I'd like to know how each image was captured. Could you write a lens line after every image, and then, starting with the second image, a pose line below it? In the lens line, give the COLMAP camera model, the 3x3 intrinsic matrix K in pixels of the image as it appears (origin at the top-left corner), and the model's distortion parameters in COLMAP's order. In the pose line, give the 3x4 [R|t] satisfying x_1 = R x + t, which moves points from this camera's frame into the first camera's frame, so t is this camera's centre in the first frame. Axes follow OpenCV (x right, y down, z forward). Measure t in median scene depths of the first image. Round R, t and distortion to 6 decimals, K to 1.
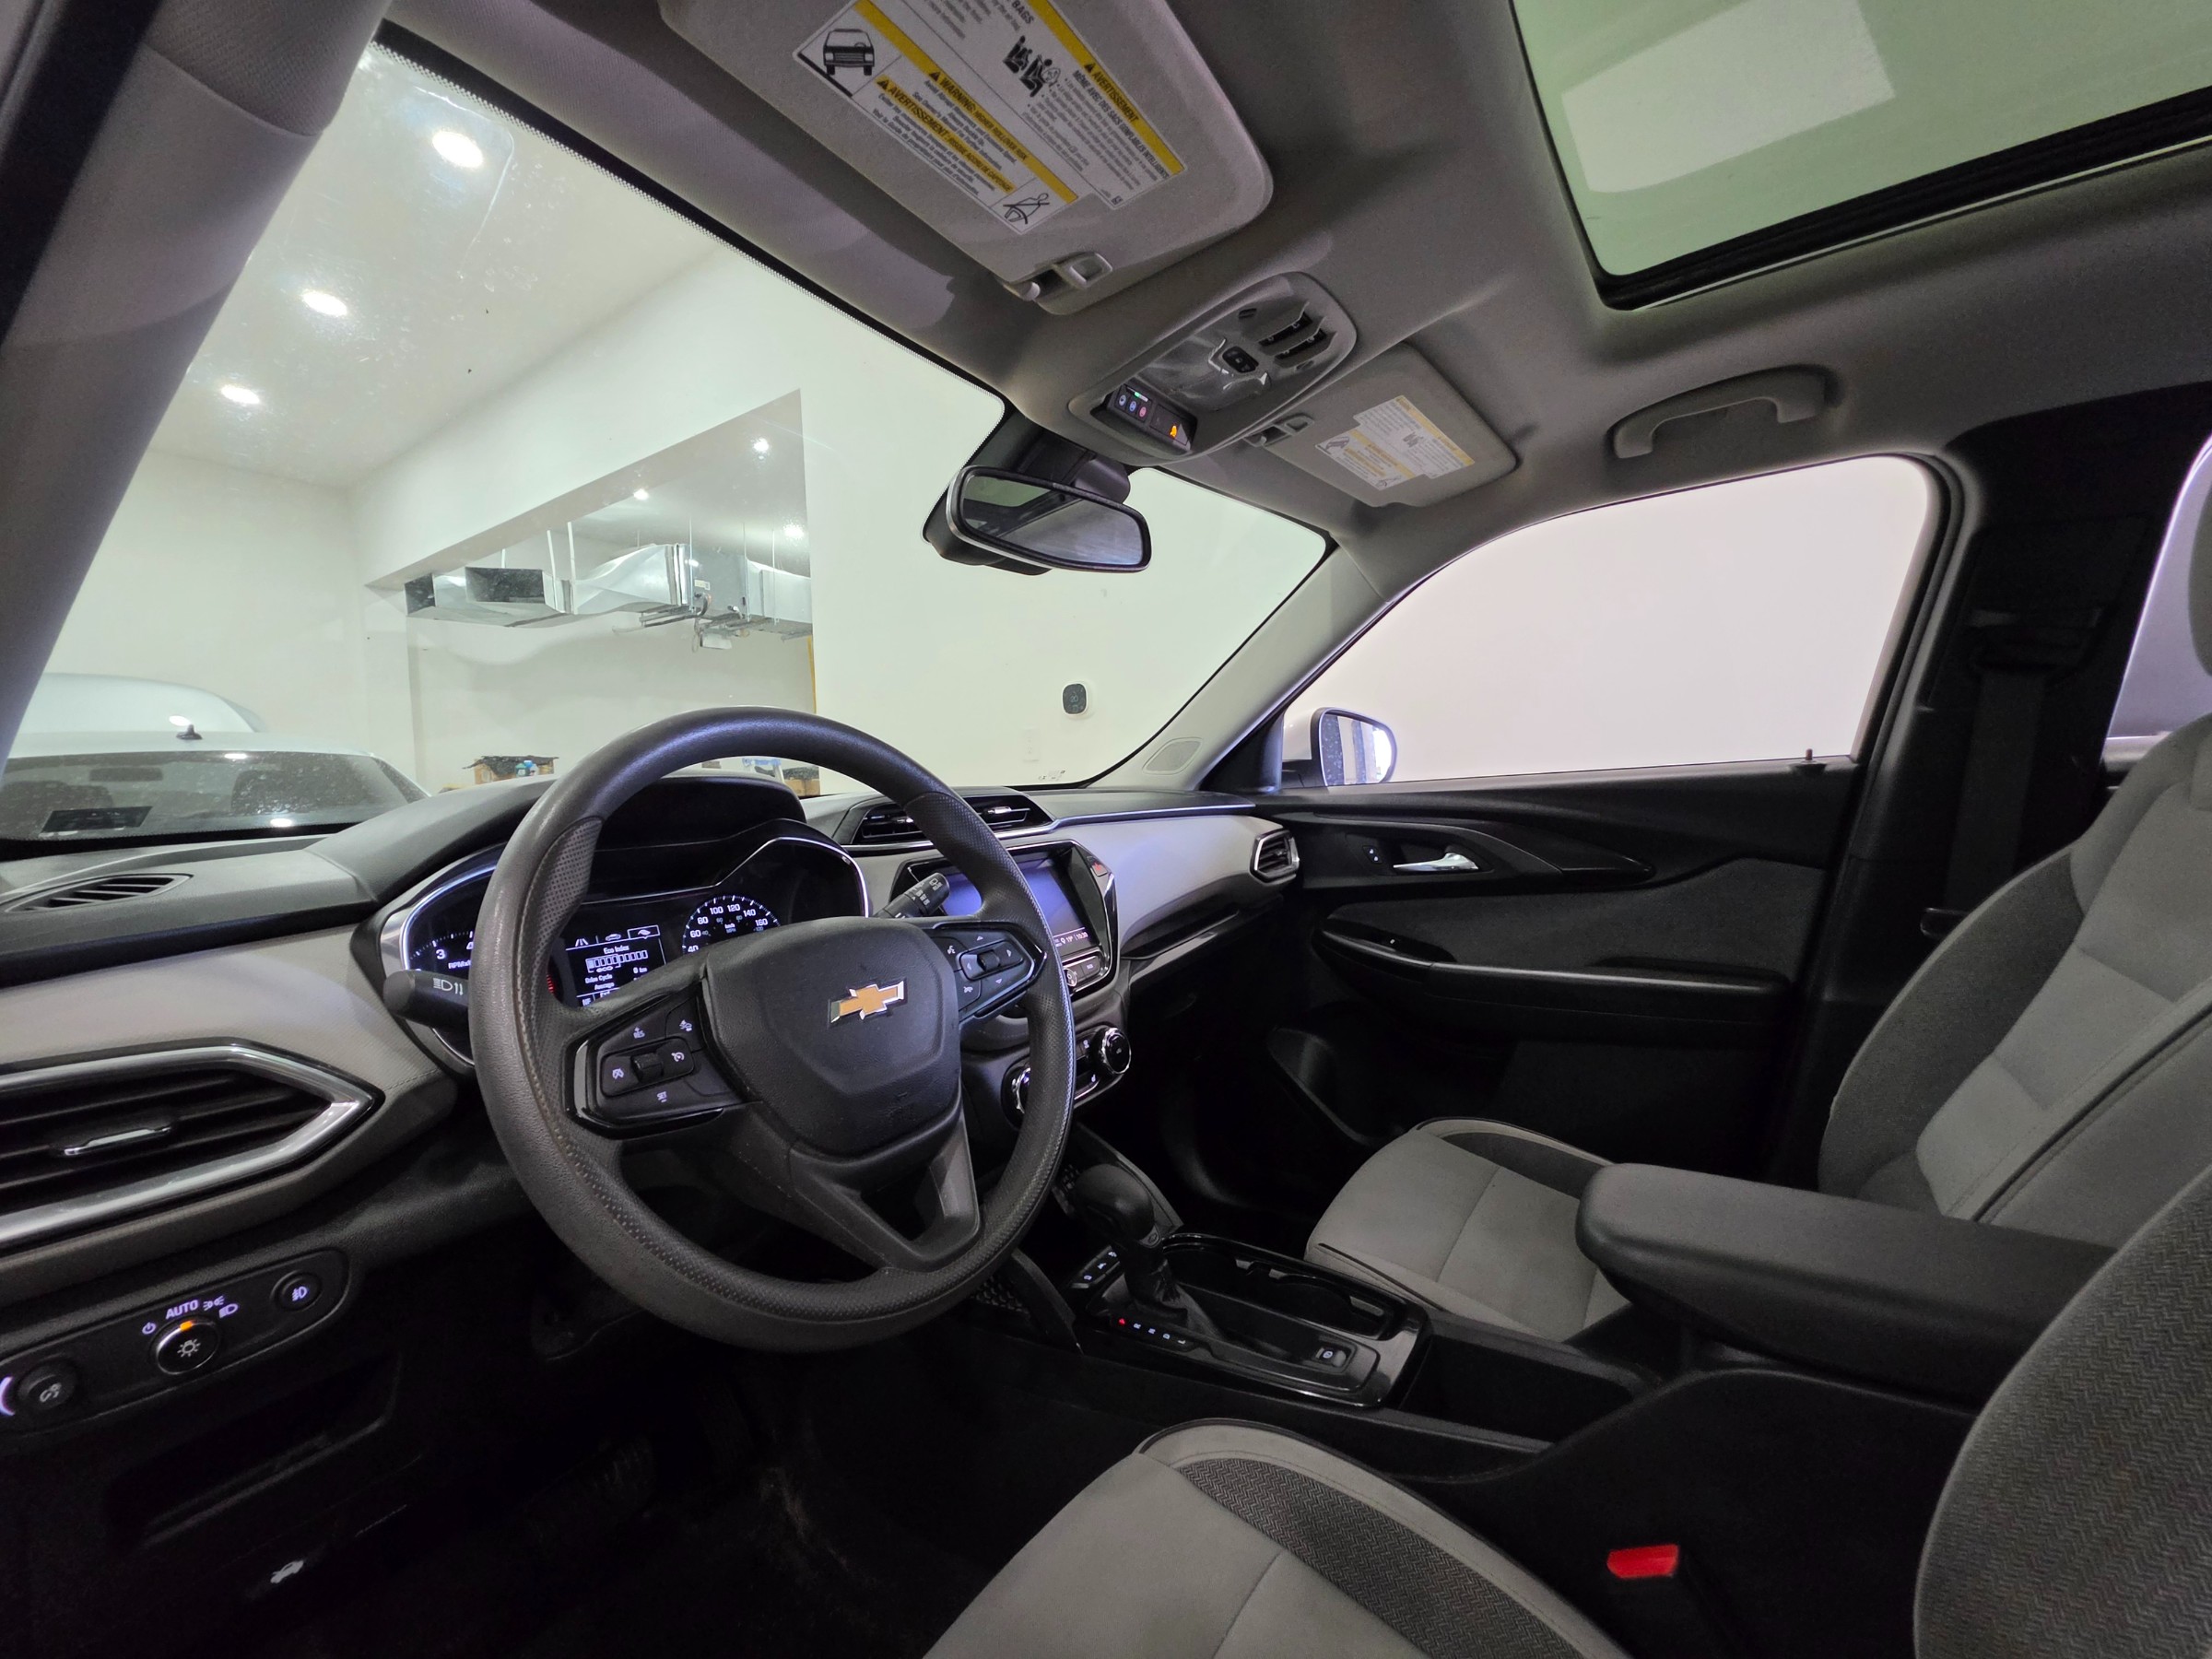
lens RADIAL K [[893.6, 0, 1094.4], [0, 893.6, 845.4], [0, 0, 1]] dist [-0.006647, -0.000036]
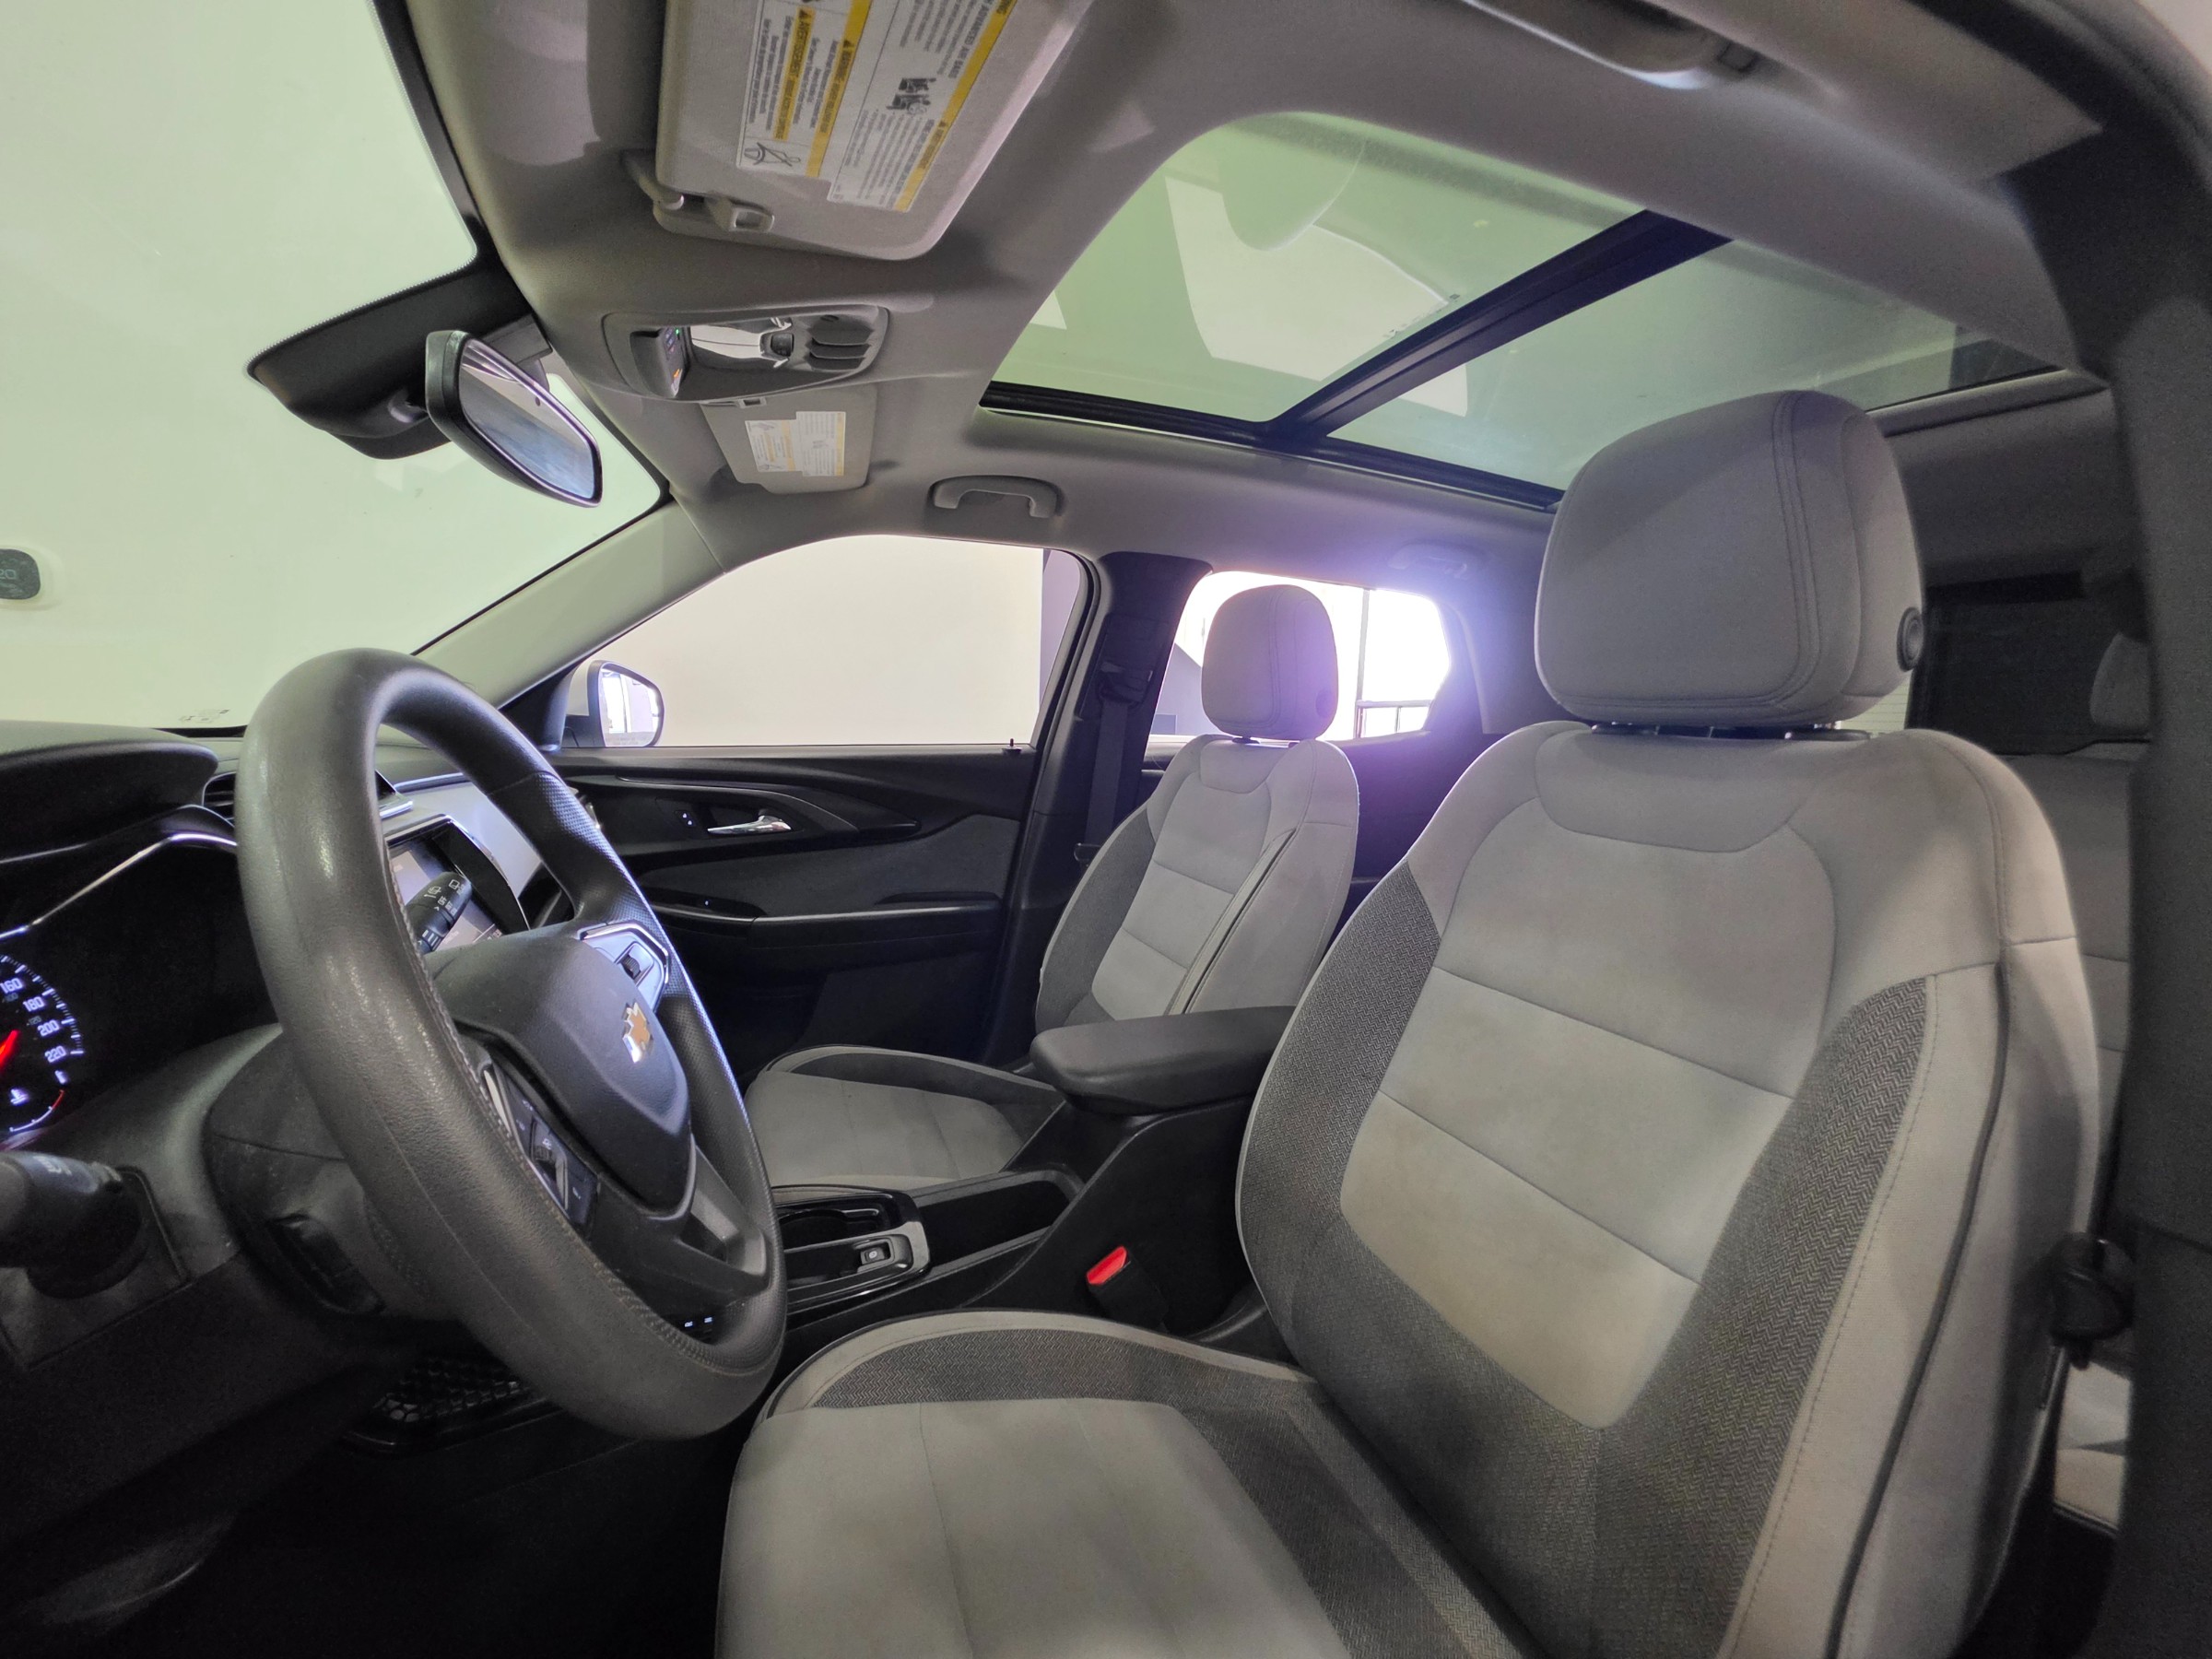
lens RADIAL K [[893.6, 0, 1094.4], [0, 893.6, 845.4], [0, 0, 1]] dist [-0.006647, -0.000036]
pose [[0.542227, -0.056356, 0.838340, -0.400927], [0.009611, 0.998099, 0.060879, -0.024035], [-0.840177, -0.024953, 0.541738, 0.103737]]
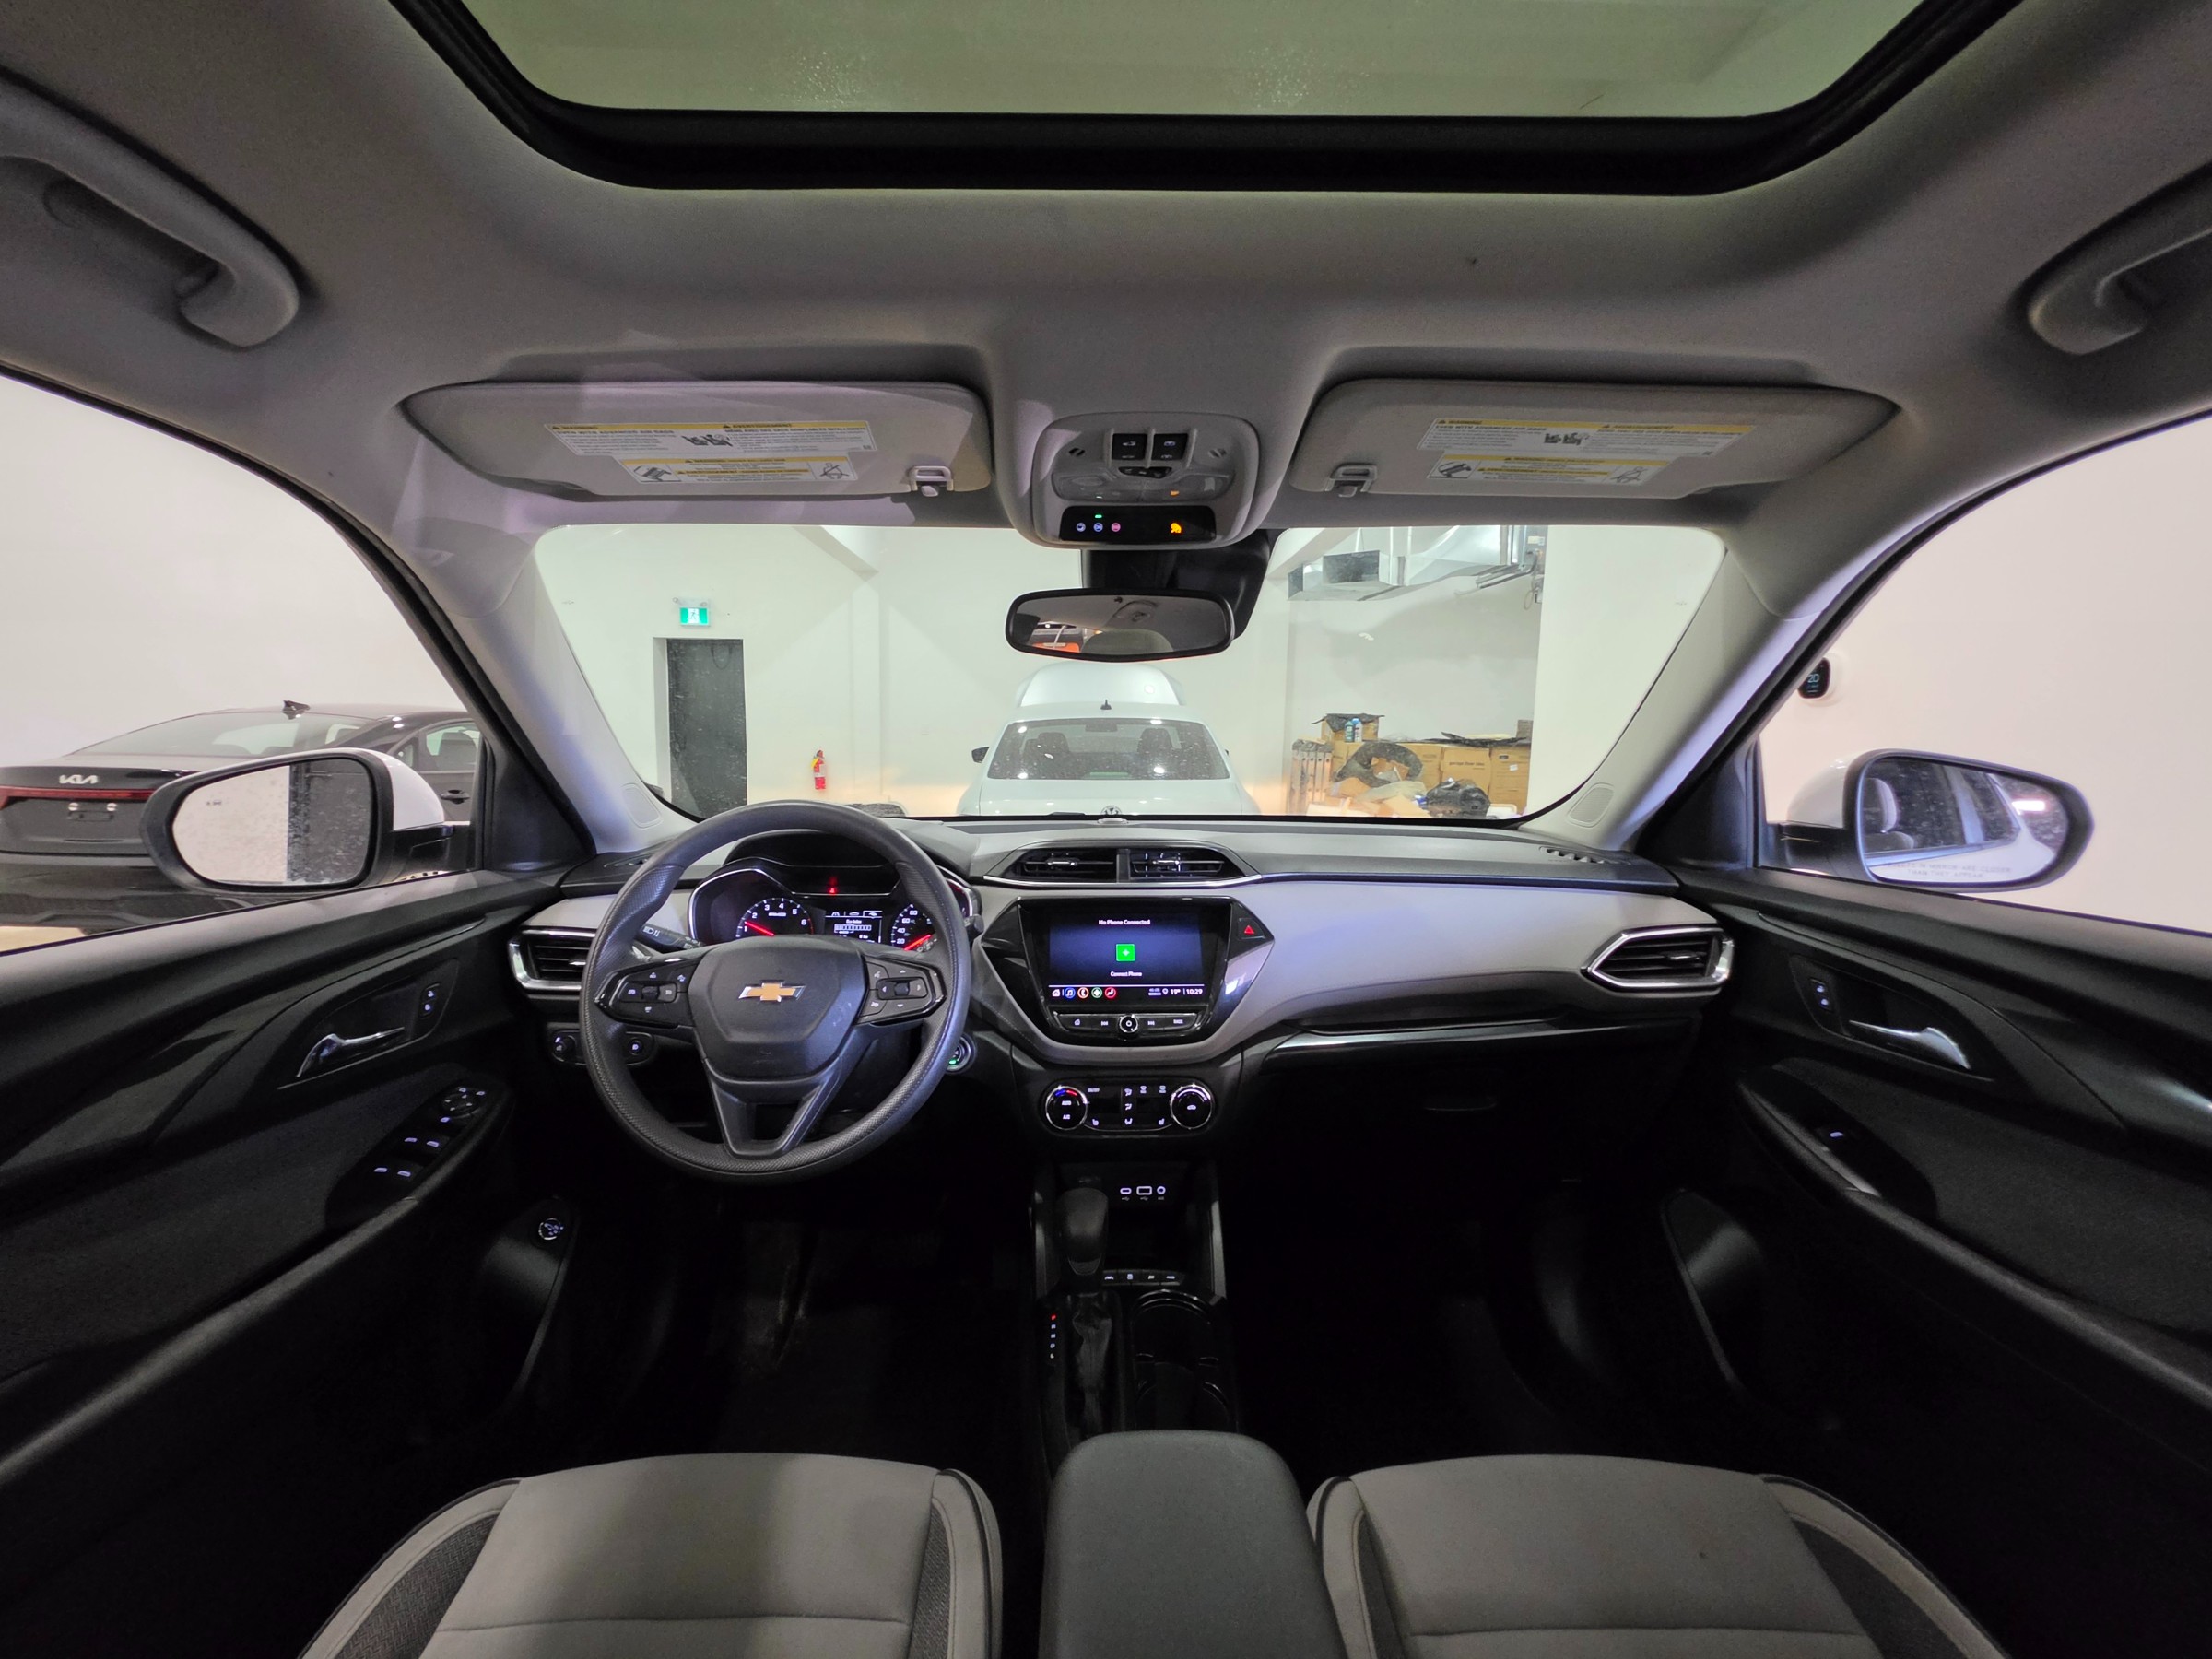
lens RADIAL K [[893.6, 0, 1094.4], [0, 893.6, 845.4], [0, 0, 1]] dist [-0.006647, -0.000036]
pose [[0.584369, 0.140767, -0.799185, 0.715924], [-0.090505, 0.990001, 0.108200, -0.169048], [0.806425, 0.009101, 0.591266, 0.267734]]
